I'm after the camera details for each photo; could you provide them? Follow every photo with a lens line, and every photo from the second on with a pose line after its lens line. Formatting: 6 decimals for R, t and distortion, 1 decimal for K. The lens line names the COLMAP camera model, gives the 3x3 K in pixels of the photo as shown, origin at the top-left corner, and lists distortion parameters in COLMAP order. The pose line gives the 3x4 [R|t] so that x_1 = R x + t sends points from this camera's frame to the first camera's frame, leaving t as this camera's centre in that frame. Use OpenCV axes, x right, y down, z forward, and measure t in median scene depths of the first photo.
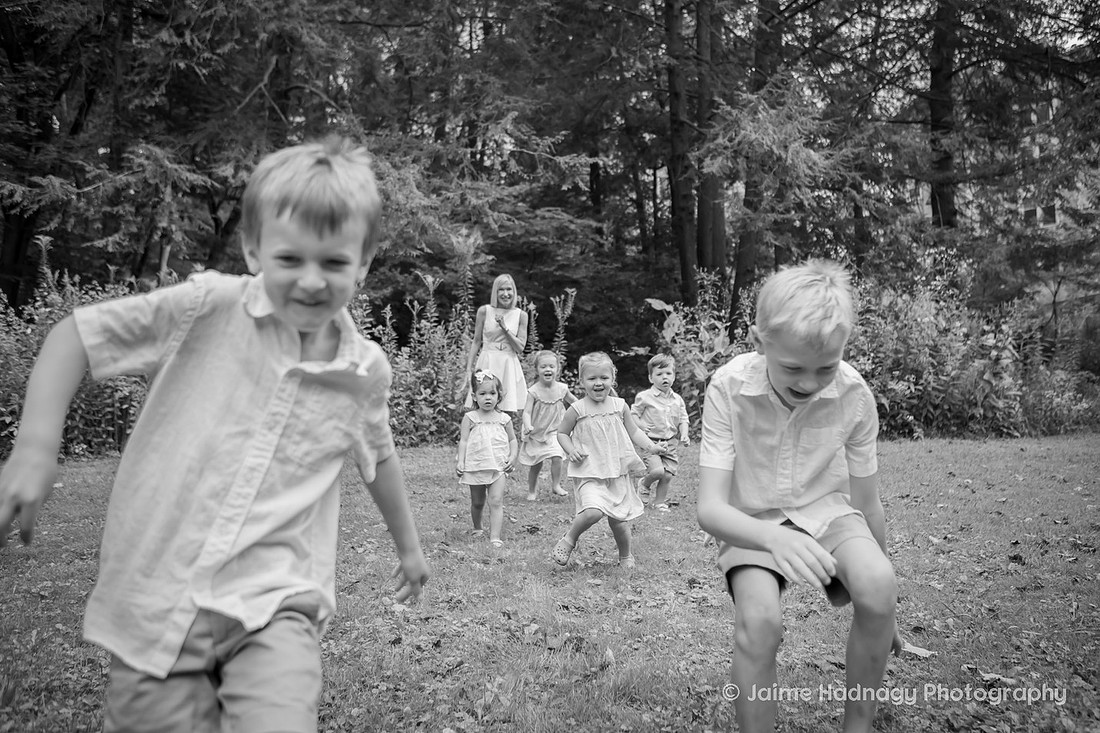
lens RADIAL K [[977.9, 0, 586.7], [0, 977.9, 343.4], [0, 0, 1]] dist [-0.102994, 0.126138]
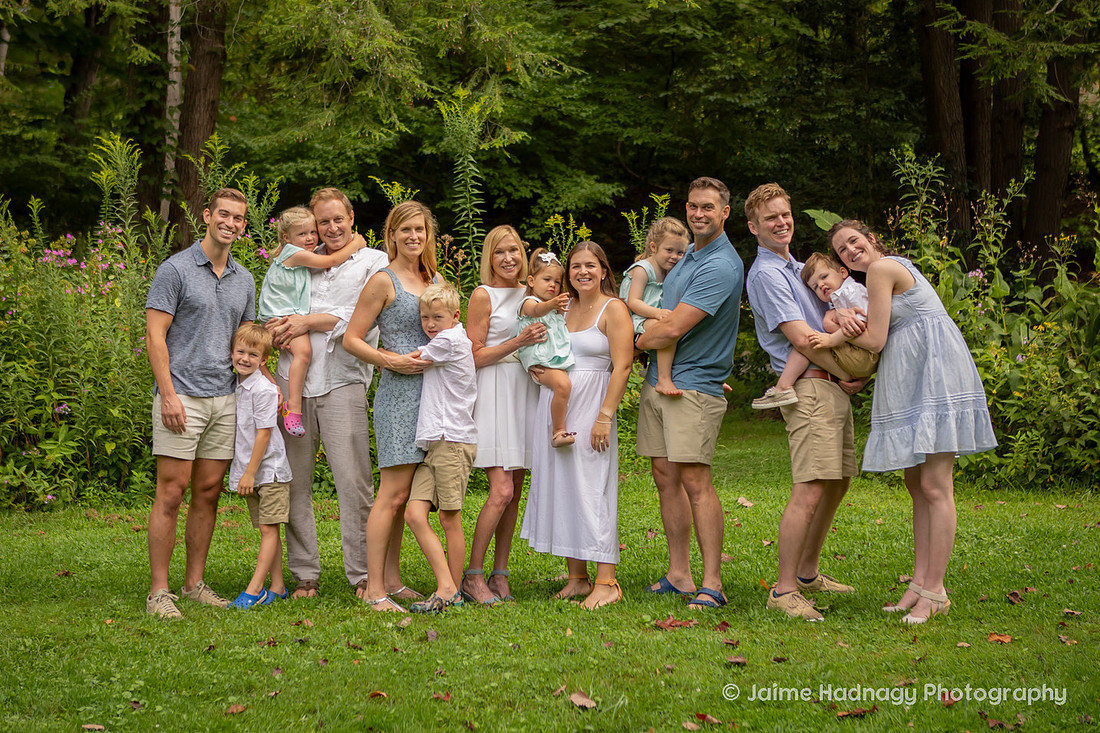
lens RADIAL K [[1932.3, 0, 522.4], [0, 1932.3, 257.5], [0, 0, 1]] dist [0.010380, 0.070850]
pose [[0.987520, -0.004161, -0.157438, 0.077491], [0.009943, 0.999304, 0.035957, -0.061495], [0.157179, -0.037073, 0.986874, -0.072438]]
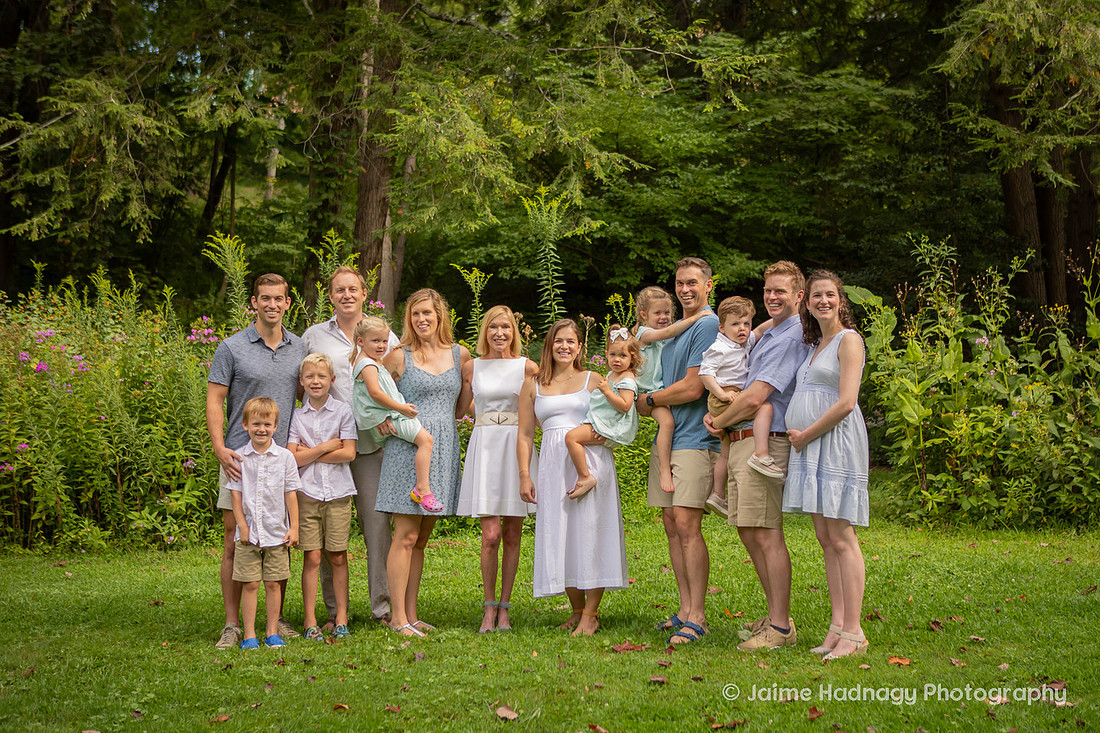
lens RADIAL K [[1682.5, 0, 603.7], [0, 1682.5, 324.8], [0, 0, 1]] dist [0.016879, 0.018298]
pose [[0.969955, -0.016772, -0.242705, 0.180581], [0.026028, 0.999049, 0.034982, -0.064563], [0.241888, -0.040248, 0.969469, -0.065317]]
